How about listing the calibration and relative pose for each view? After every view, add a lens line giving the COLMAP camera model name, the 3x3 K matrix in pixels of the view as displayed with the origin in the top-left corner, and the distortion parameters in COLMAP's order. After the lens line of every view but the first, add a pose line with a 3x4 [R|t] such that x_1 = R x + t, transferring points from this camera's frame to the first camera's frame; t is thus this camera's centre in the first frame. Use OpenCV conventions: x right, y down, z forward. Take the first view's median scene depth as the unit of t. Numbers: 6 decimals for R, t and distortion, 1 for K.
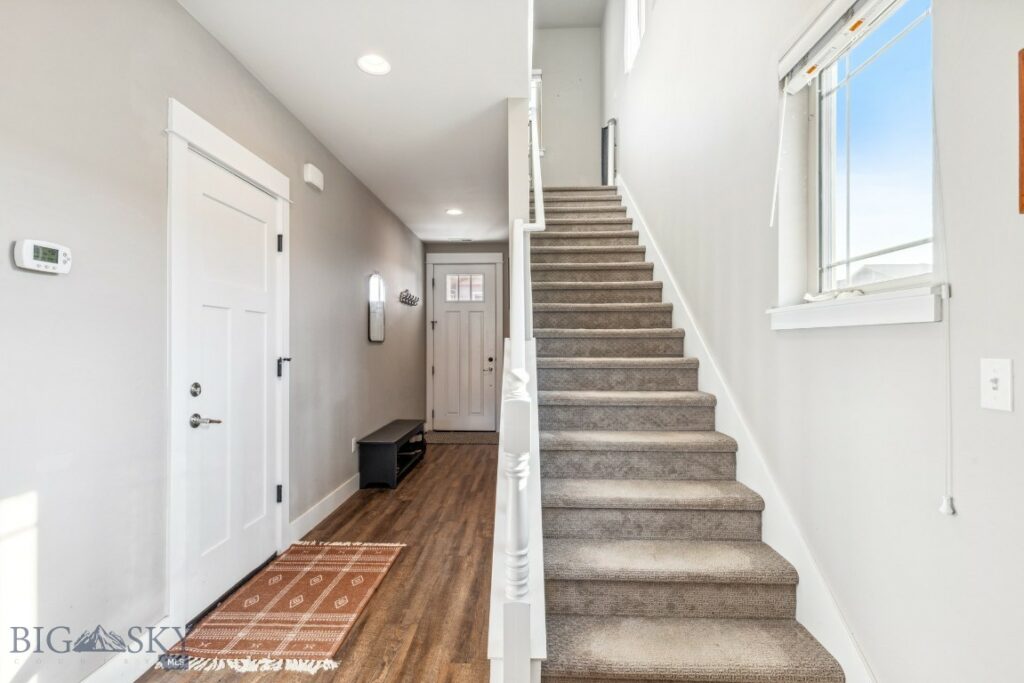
lens RADIAL K [[465.7, 0, 512.4], [0, 465.7, 341.8], [0, 0, 1]] dist [0.010126, 0.000180]
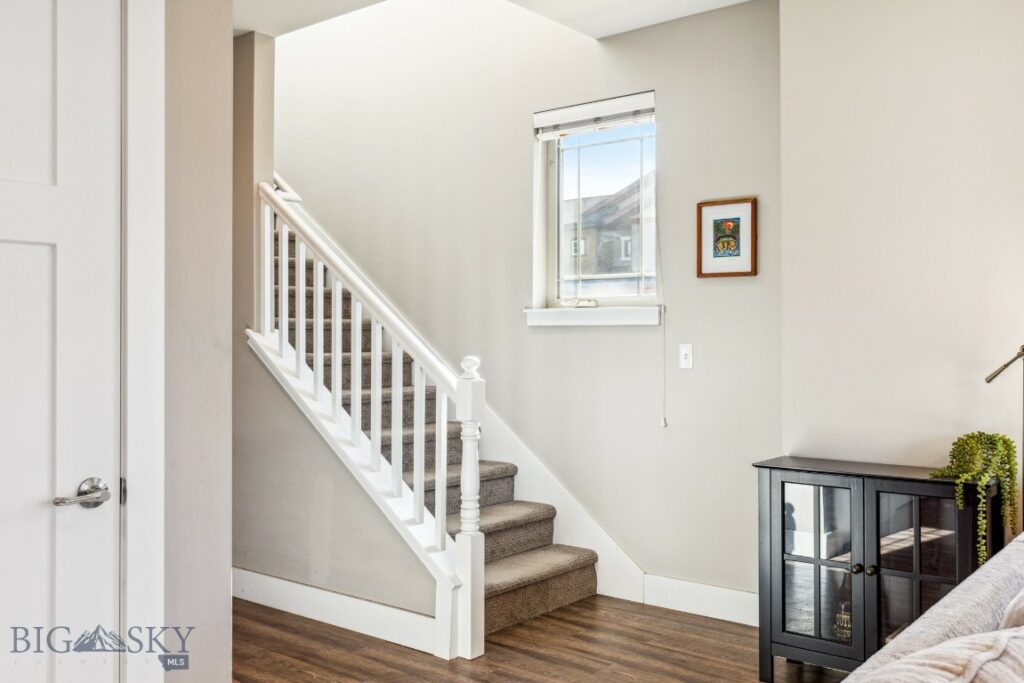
lens RADIAL K [[898.5, 0, 514.0], [0, 898.5, 341.7], [0, 0, 1]] dist [0.004859, -0.008669]
pose [[0.602238, 0.004307, 0.798305, -1.499335], [-0.007209, 0.999974, 0.000044, 0.018024], [-0.798284, -0.005782, 0.602254, -0.448271]]
